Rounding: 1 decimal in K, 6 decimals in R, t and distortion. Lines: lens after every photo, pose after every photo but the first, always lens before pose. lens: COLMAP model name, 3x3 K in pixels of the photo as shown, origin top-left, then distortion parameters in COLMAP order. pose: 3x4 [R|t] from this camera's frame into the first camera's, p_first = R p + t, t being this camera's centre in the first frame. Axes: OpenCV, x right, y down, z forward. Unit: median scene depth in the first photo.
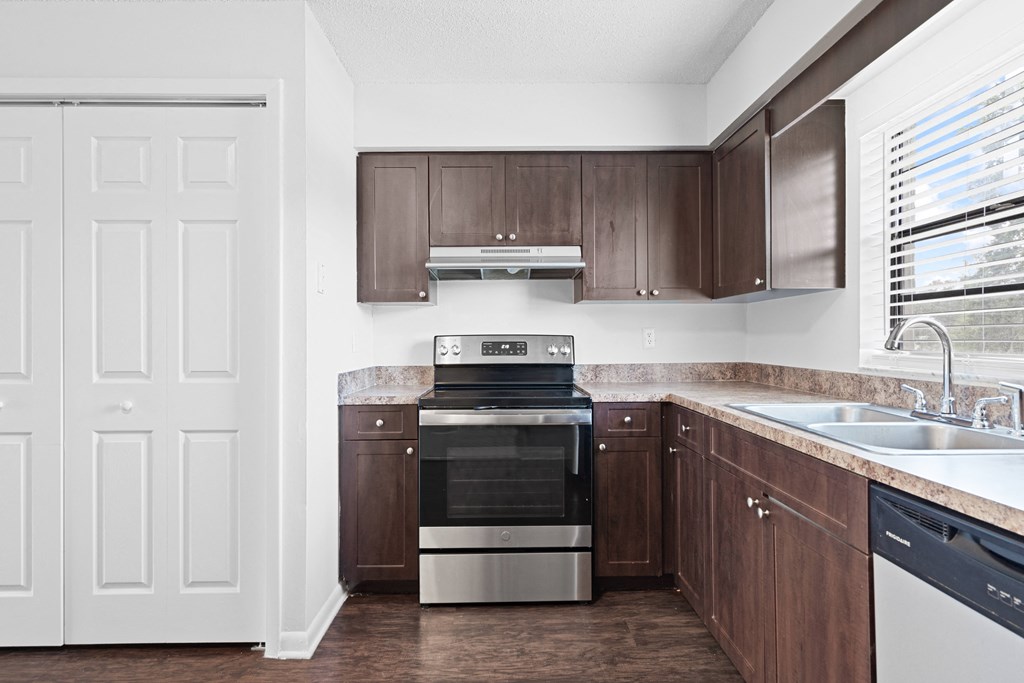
lens RADIAL K [[531.4, 0, 511.9], [0, 531.4, 338.3], [0, 0, 1]] dist [0.003778, -0.000221]
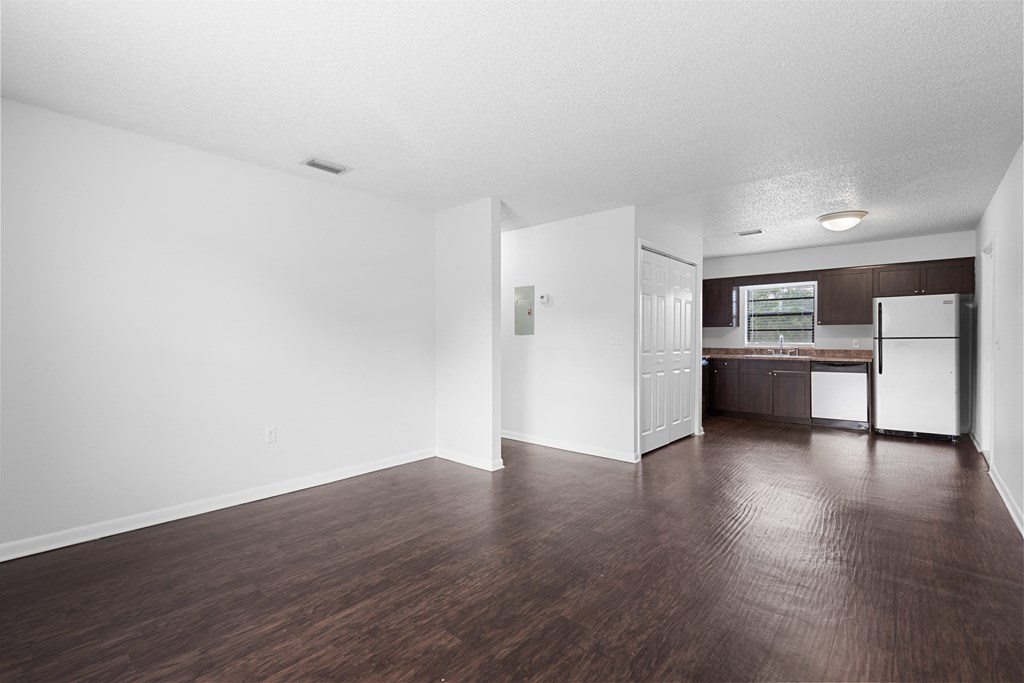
lens RADIAL K [[465.7, 0, 510.9], [0, 465.7, 341.7], [0, 0, 1]] dist [0.000278, 0.000884]
pose [[0.671962, 0.002519, 0.740582, -2.802666], [-0.005720, 0.999982, 0.001789, 0.017622], [-0.740564, -0.005438, 0.671964, -0.061524]]
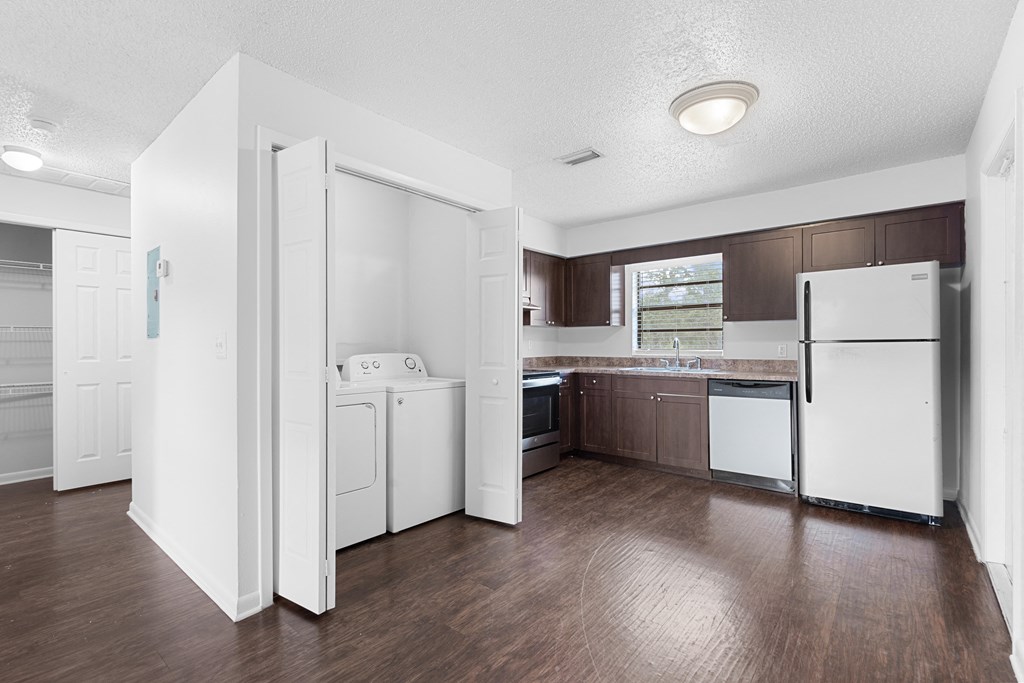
lens RADIAL K [[468.8, 0, 509.5], [0, 468.8, 344.4], [0, 0, 1]] dist [-0.001435, -0.000079]
pose [[0.656530, 0.004344, 0.754287, -1.410743], [-0.001646, 0.999989, -0.004326, 0.008550], [-0.754298, 0.001599, 0.656530, -0.105387]]
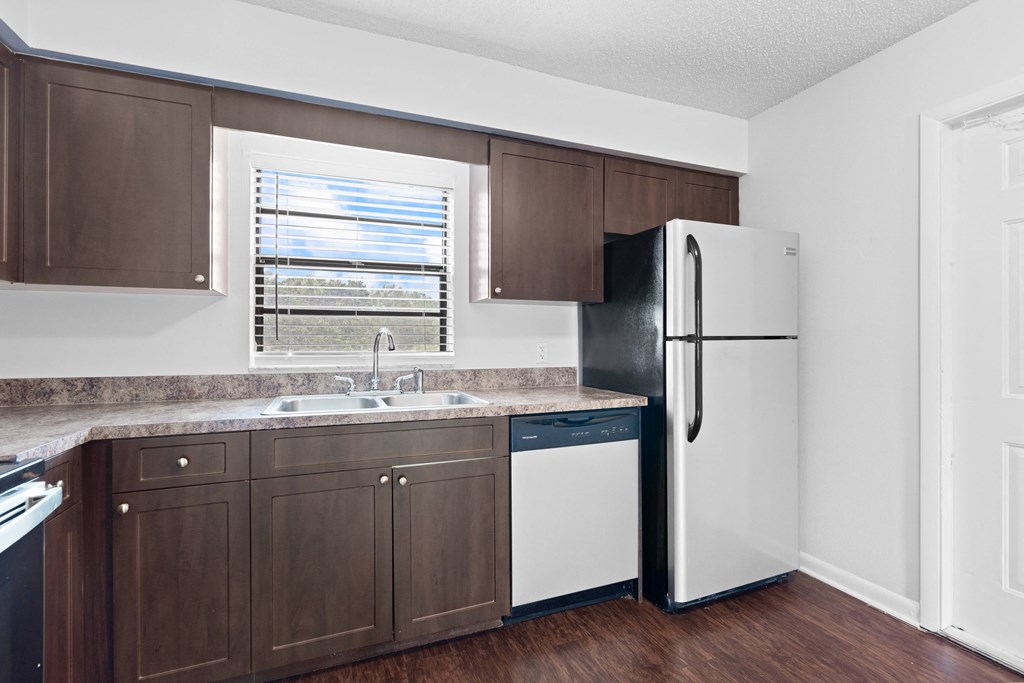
lens RADIAL K [[465.7, 0, 510.9], [0, 465.7, 341.7], [0, 0, 1]] dist [0.000278, 0.000884]
pose [[-0.355321, 0.005398, 0.934729, -0.416068], [0.001253, 0.999985, -0.005299, 0.002880], [-0.934744, -0.000712, -0.355322, 0.729371]]
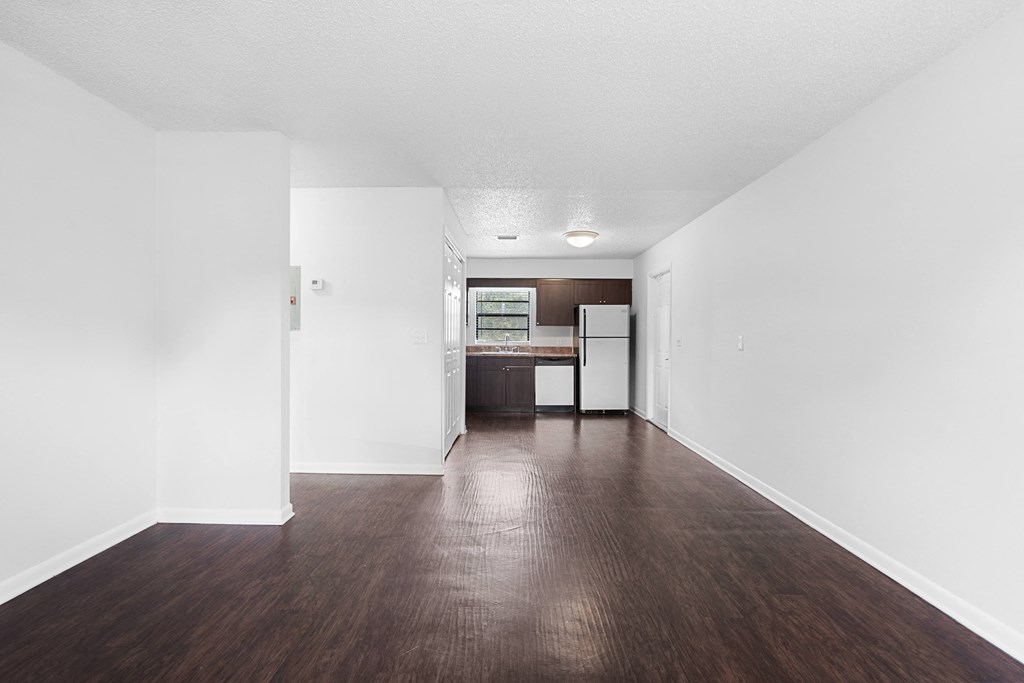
lens RADIAL K [[465.7, 0, 510.9], [0, 465.7, 341.7], [0, 0, 1]] dist [0.000278, 0.000884]
pose [[0.027181, -0.001173, 0.999630, -2.761726], [-0.007925, 0.999968, 0.001389, 0.020637], [-0.999599, -0.007960, 0.027170, 0.530879]]
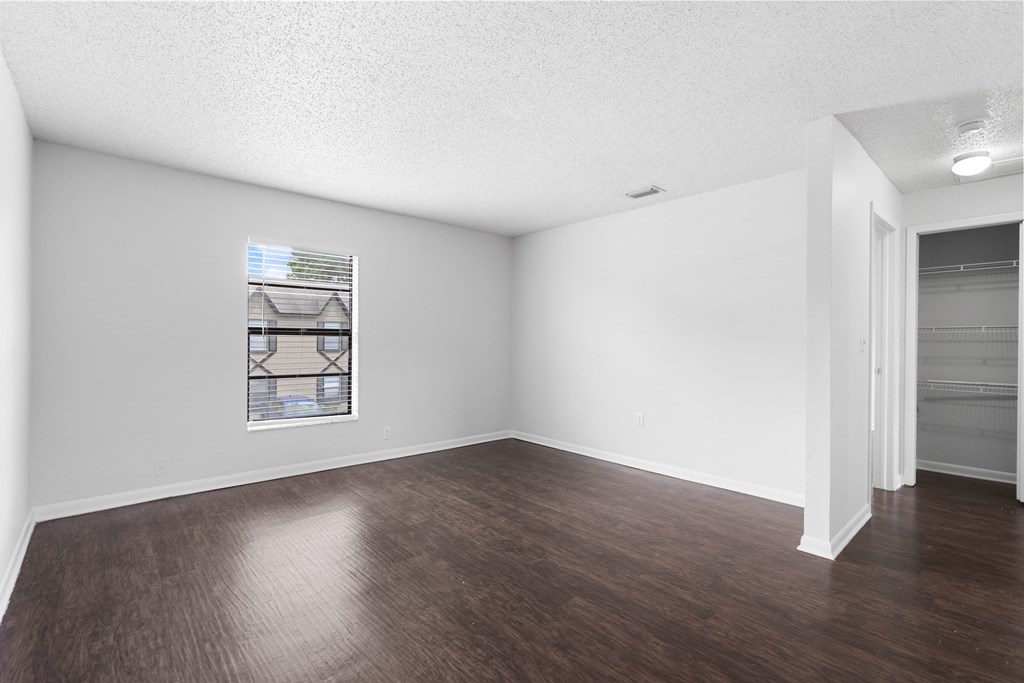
lens RADIAL K [[465.7, 0, 510.9], [0, 465.7, 341.7], [0, 0, 1]] dist [0.000278, 0.000884]
pose [[0.649560, 0.013321, -0.760194, -1.164801], [-0.012560, 0.999898, 0.006789, 0.005251], [0.760207, 0.005138, 0.649661, -0.101228]]
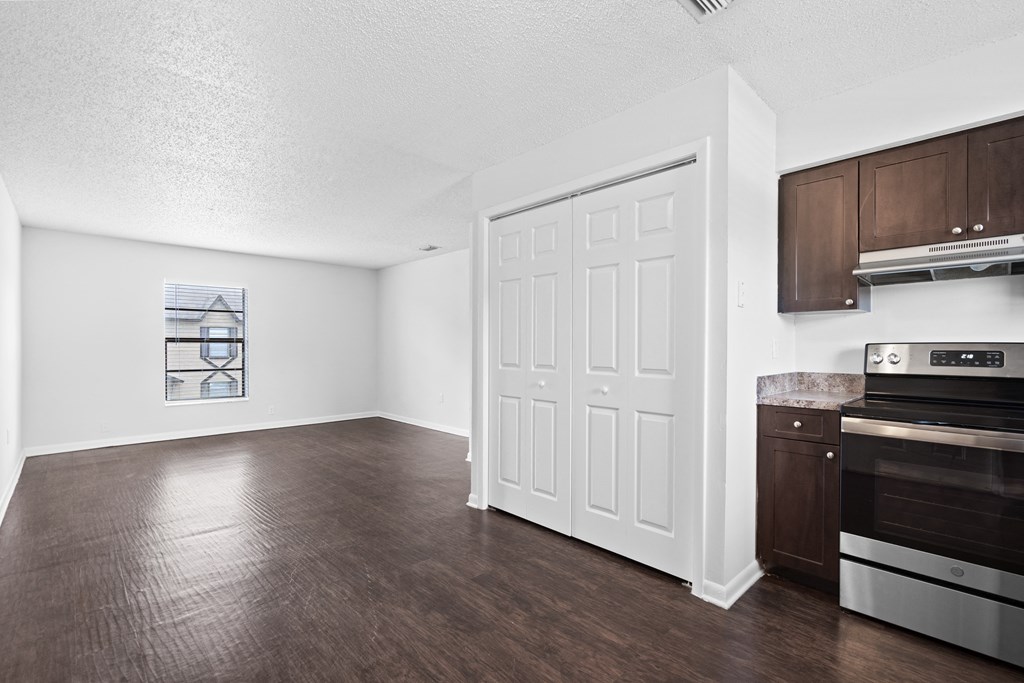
lens RADIAL K [[468.8, 0, 509.5], [0, 468.8, 344.4], [0, 0, 1]] dist [-0.001435, -0.000079]
pose [[0.674770, 0.005113, -0.738011, 0.058195], [-0.005573, 0.999983, 0.001833, -0.001250], [0.738007, 0.002876, 0.674786, -0.072947]]
